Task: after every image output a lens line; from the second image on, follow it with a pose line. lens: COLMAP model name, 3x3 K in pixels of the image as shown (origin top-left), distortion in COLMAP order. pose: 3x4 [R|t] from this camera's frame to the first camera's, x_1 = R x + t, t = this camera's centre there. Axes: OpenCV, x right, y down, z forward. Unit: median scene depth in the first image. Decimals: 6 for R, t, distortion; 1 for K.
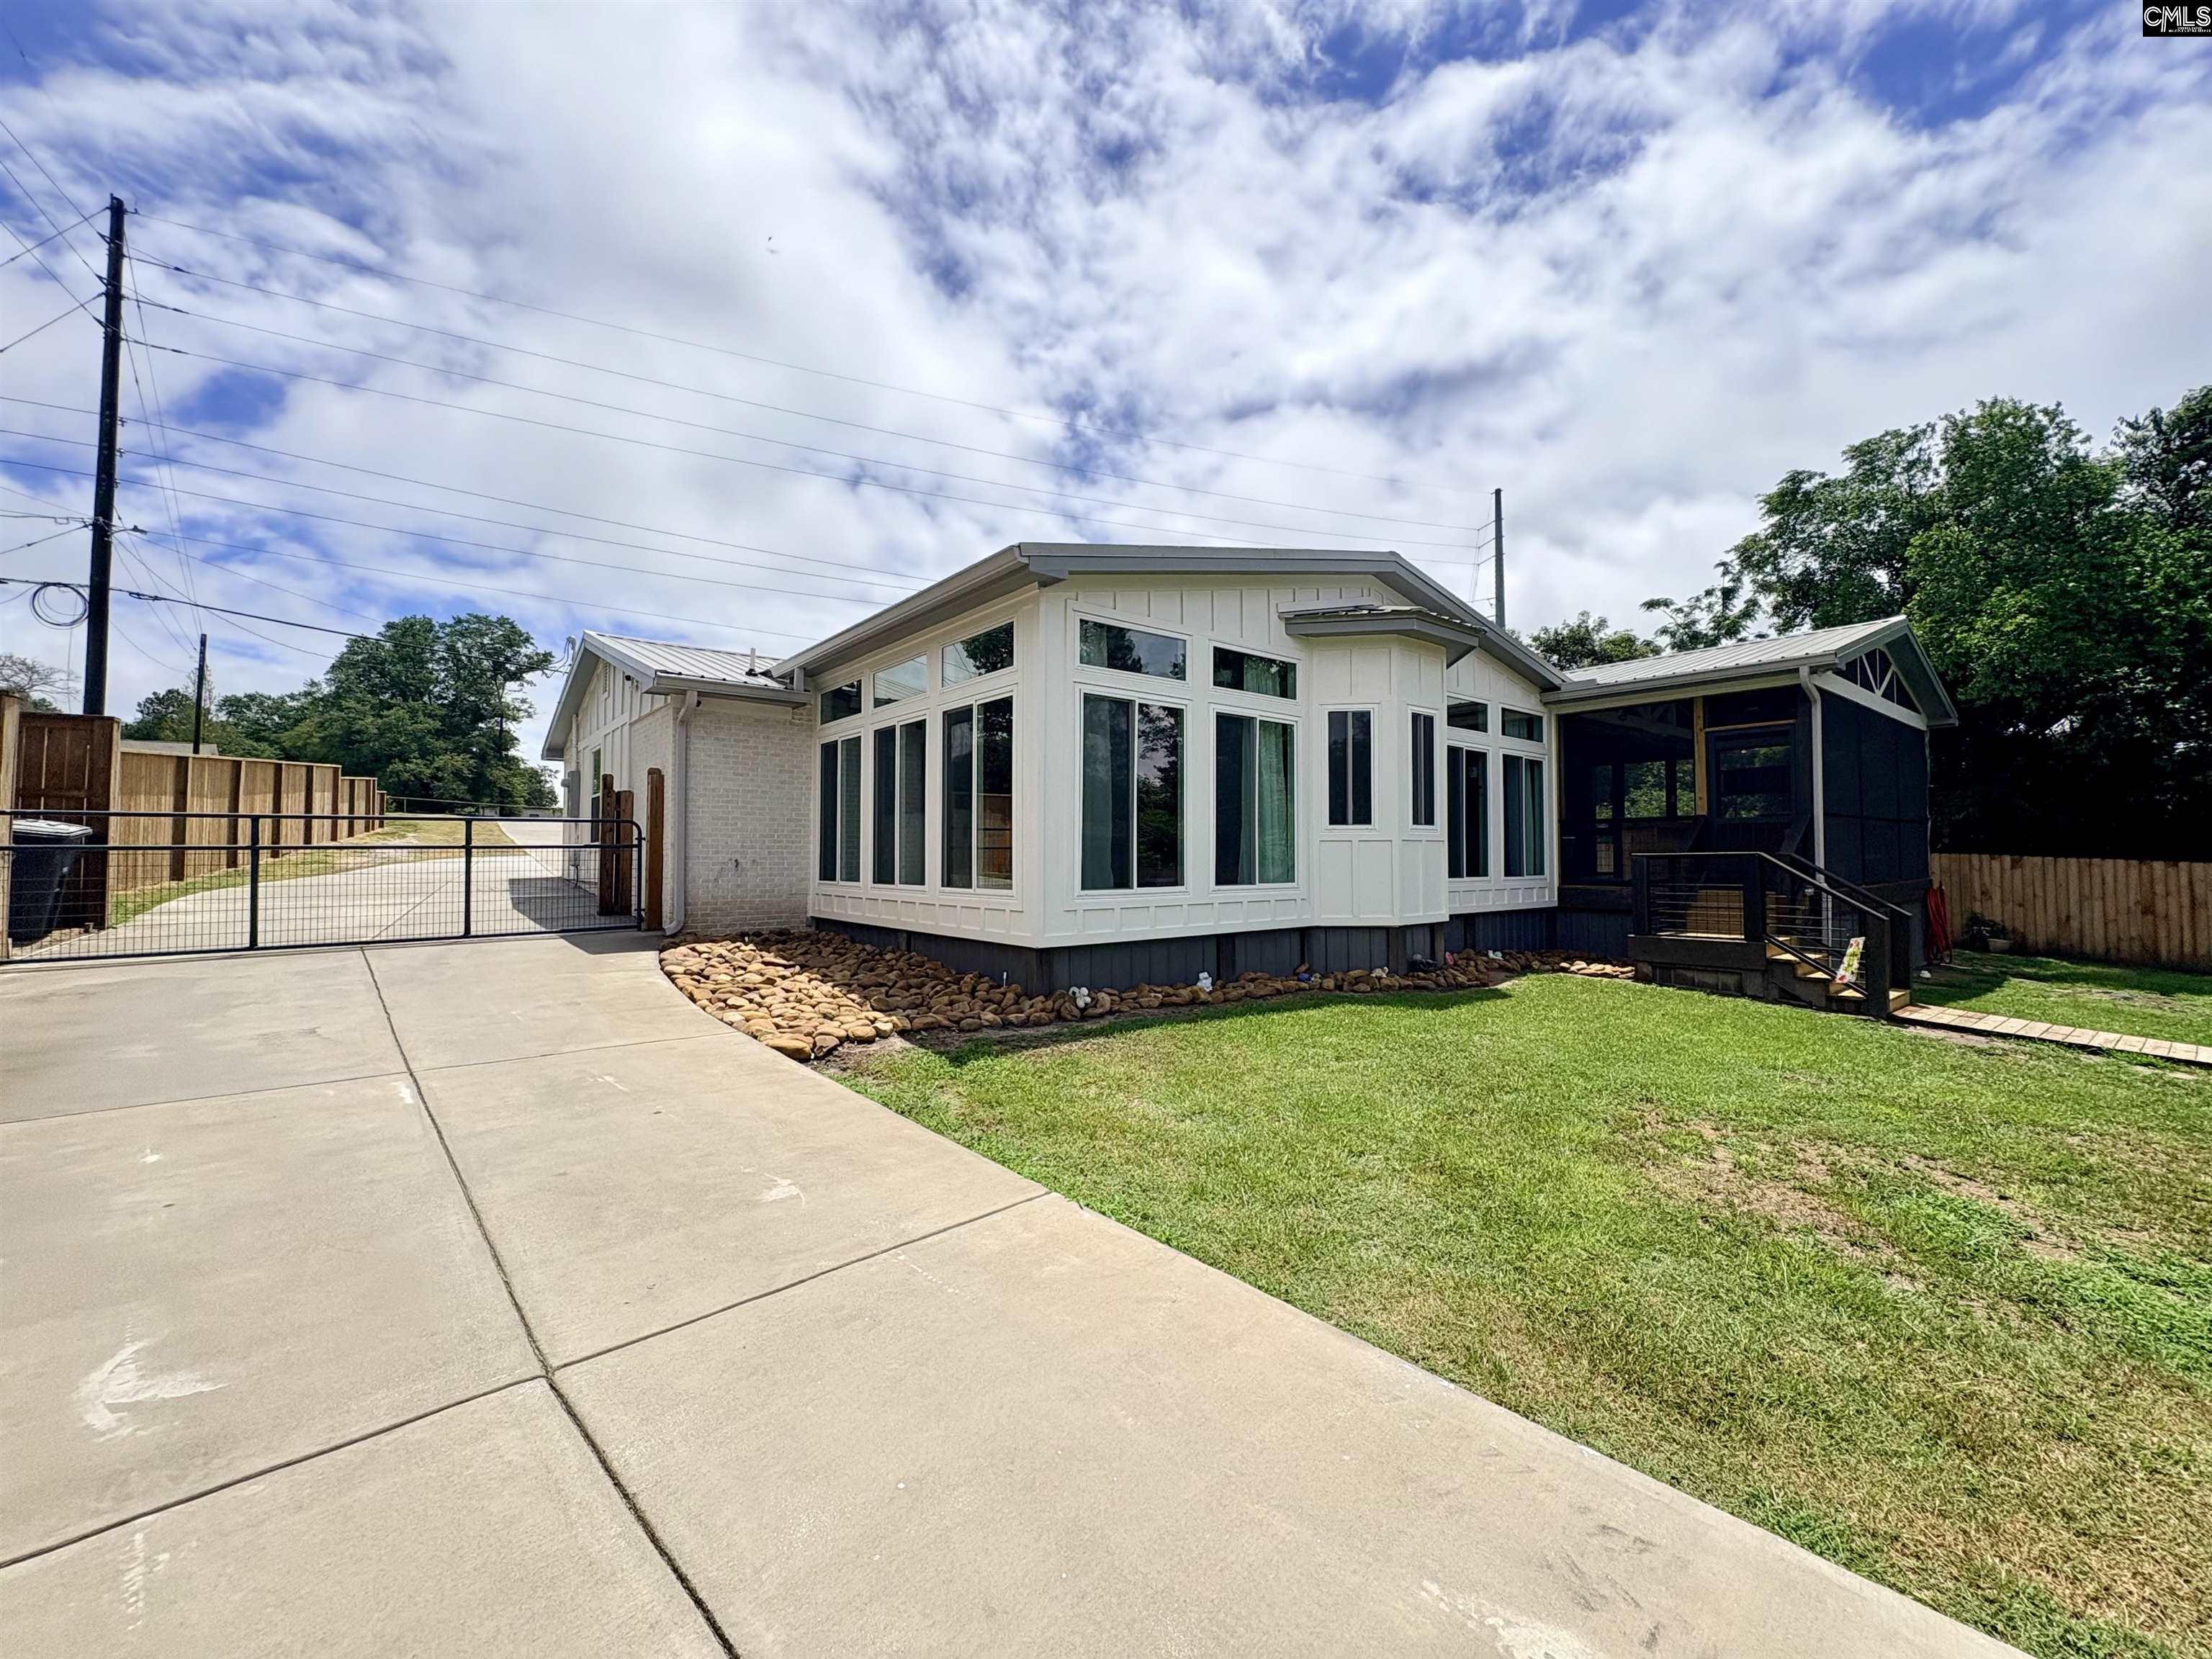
lens RADIAL K [[885.3, 0, 1094.4], [0, 885.3, 838.0], [0, 0, 1]] dist [-0.004344, -0.000614]
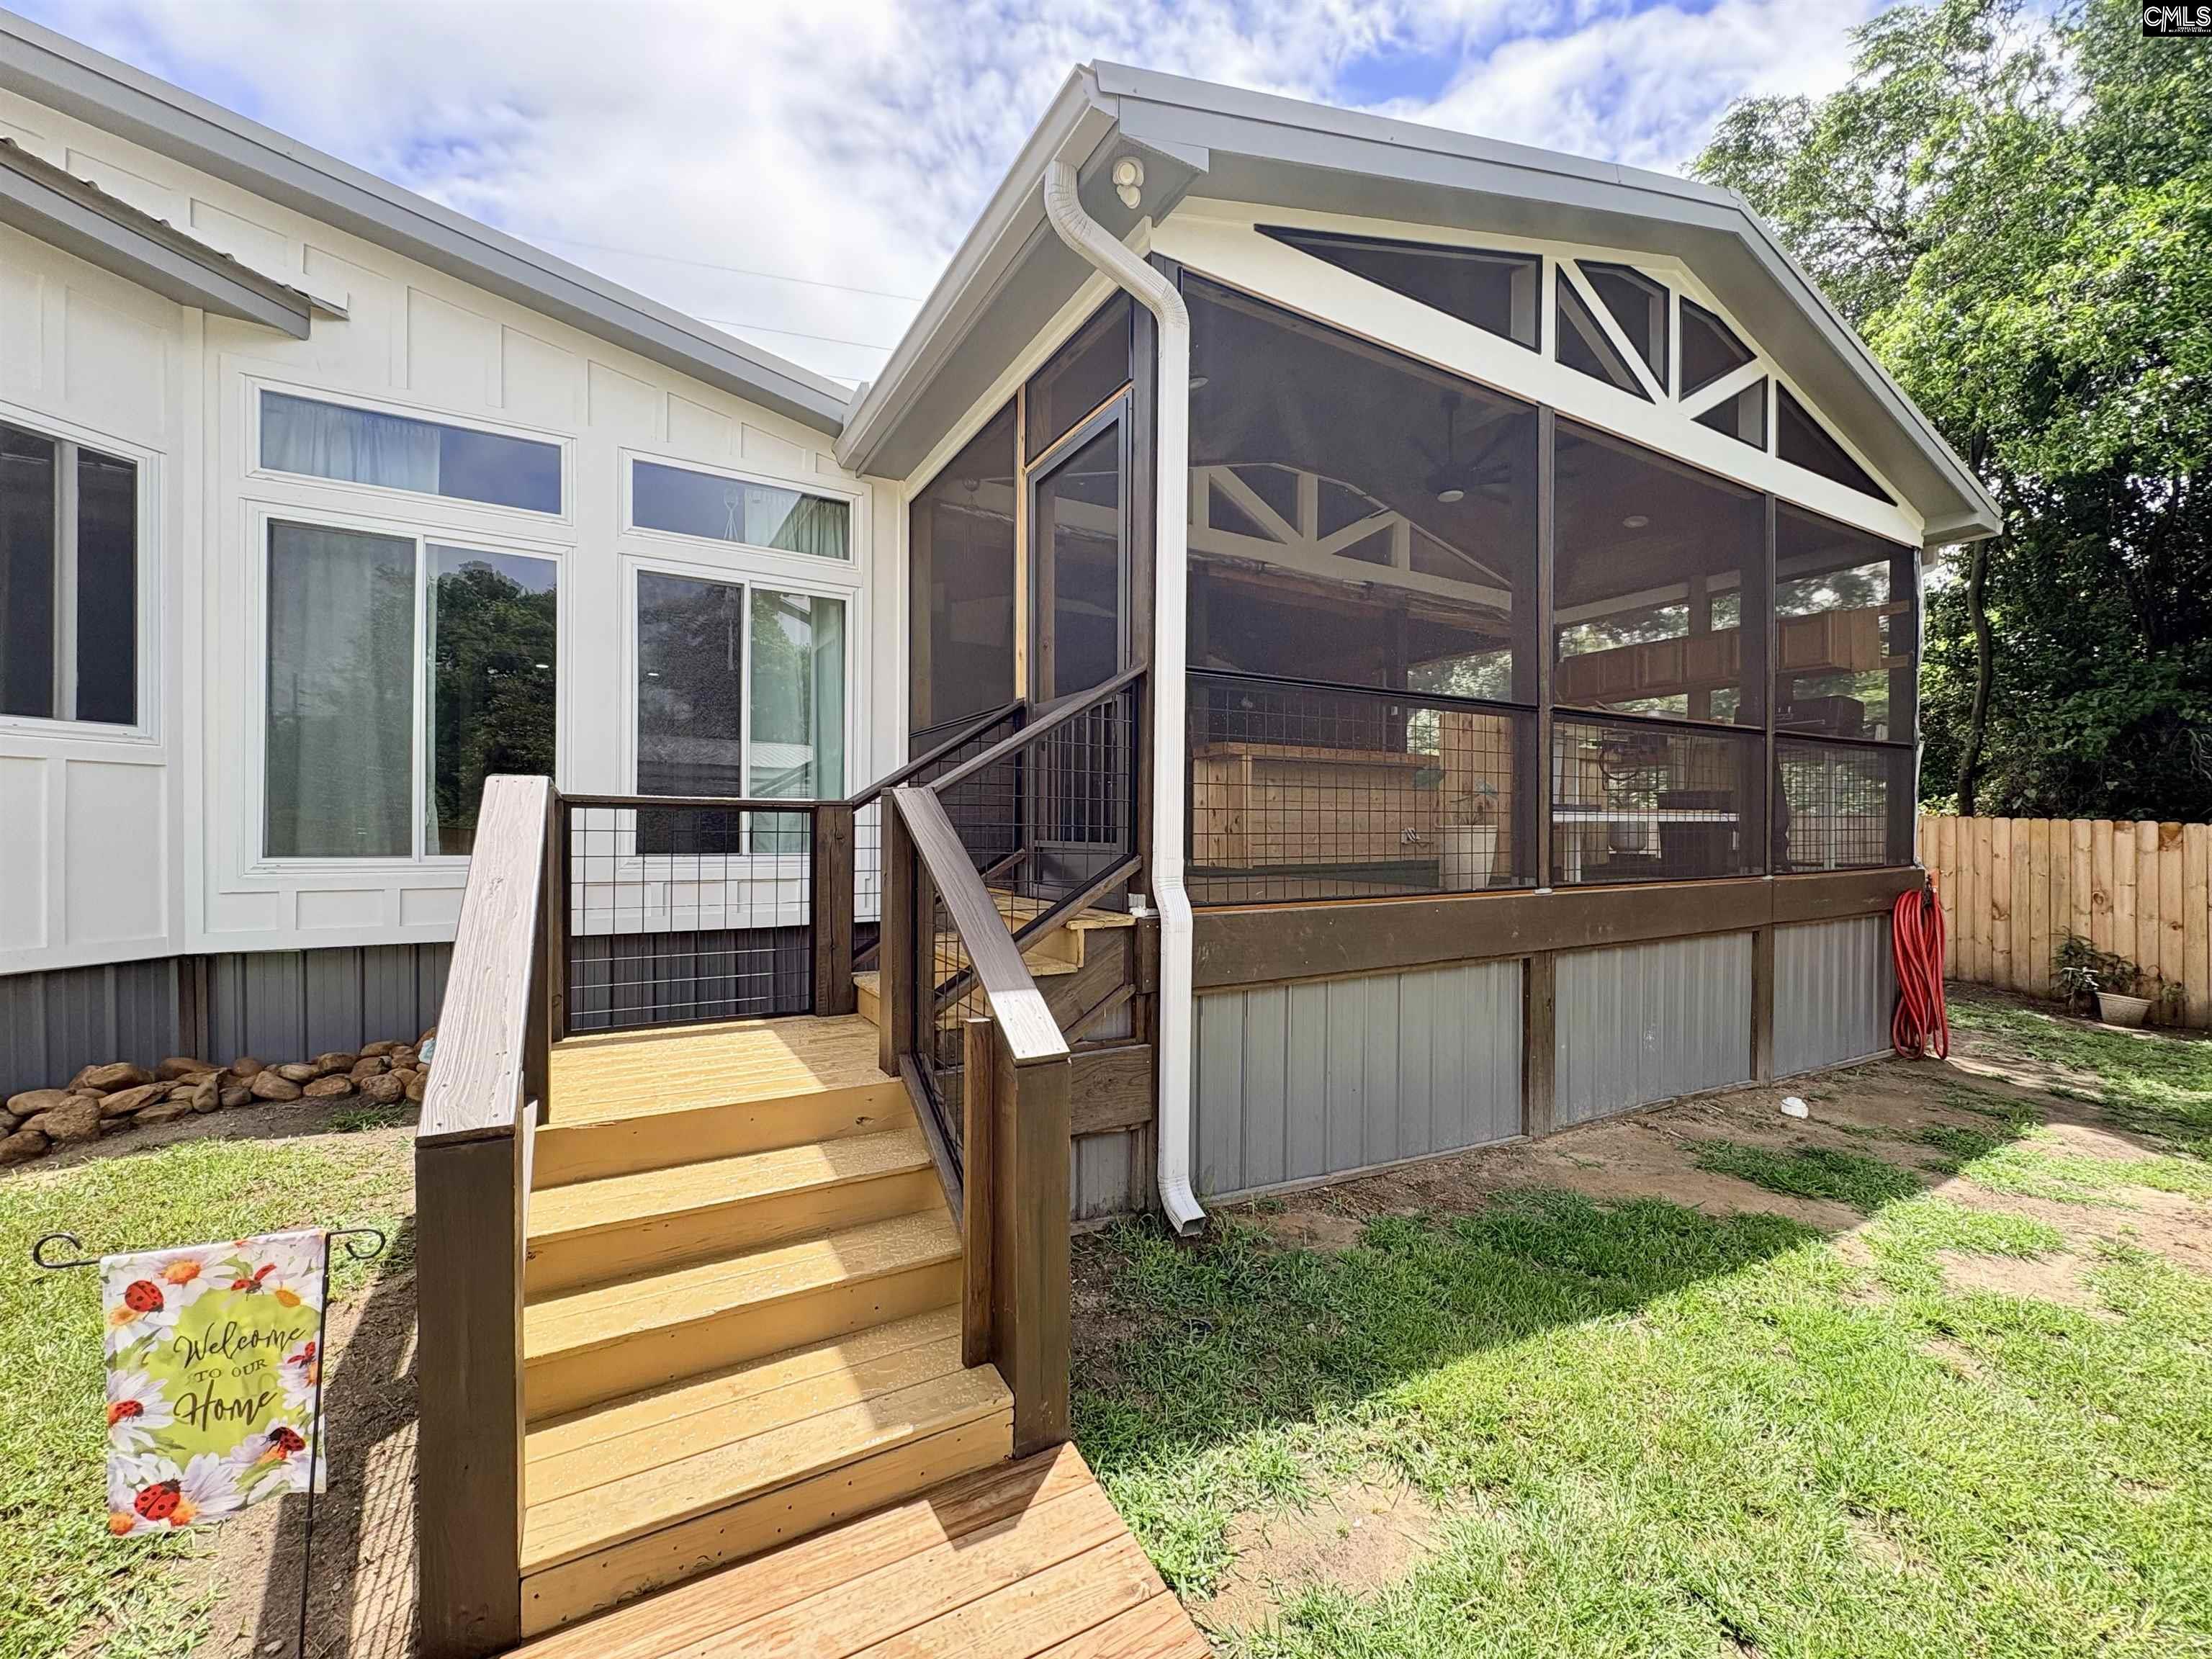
lens RADIAL K [[893.1, 0, 1106.0], [0, 893.1, 829.5], [0, 0, 1]] dist [0.002403, 0.000171]
pose [[0.989051, 0.012054, -0.147082, 0.776889], [-0.007064, 0.999383, 0.034398, 0.015781], [0.147406, -0.032983, 0.988526, 0.615655]]
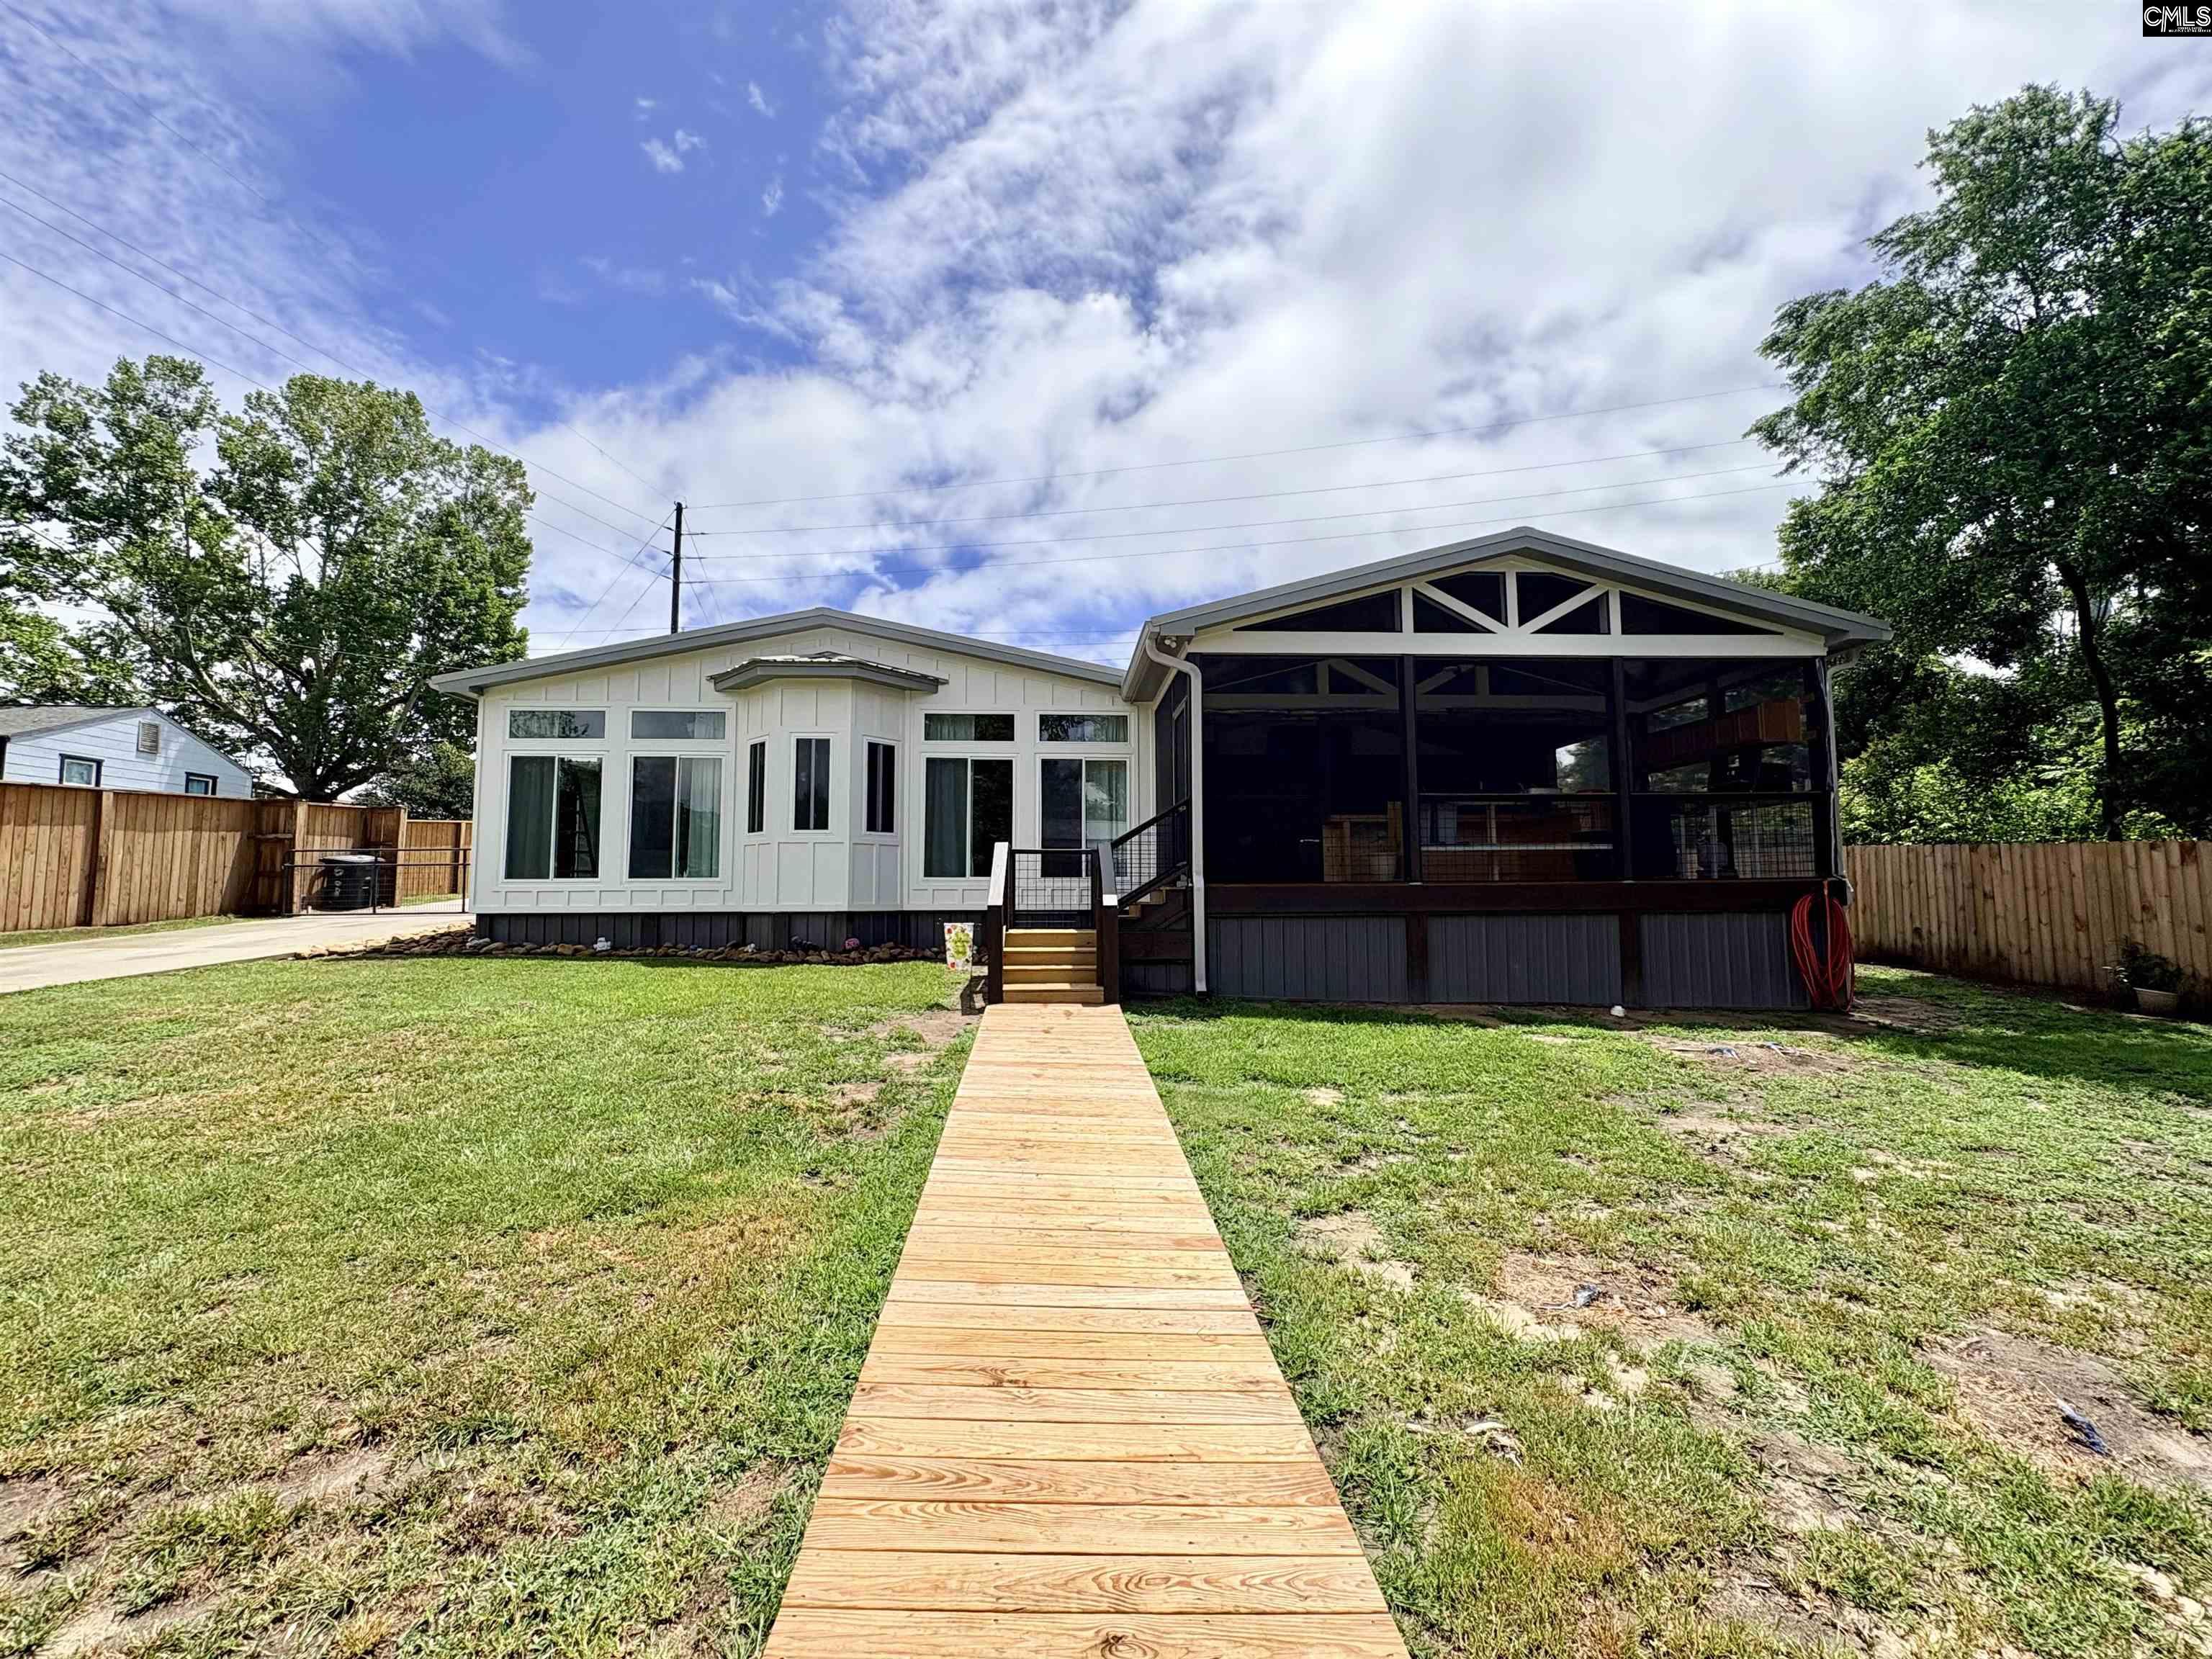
lens RADIAL K [[885.3, 0, 1094.4], [0, 885.3, 838.0], [0, 0, 1]] dist [-0.004344, -0.000614]
pose [[0.814405, -0.035494, -0.579211, 1.142607], [0.016003, 0.999122, -0.038724, 0.040679], [0.580077, 0.022268, 0.814257, 0.199515]]
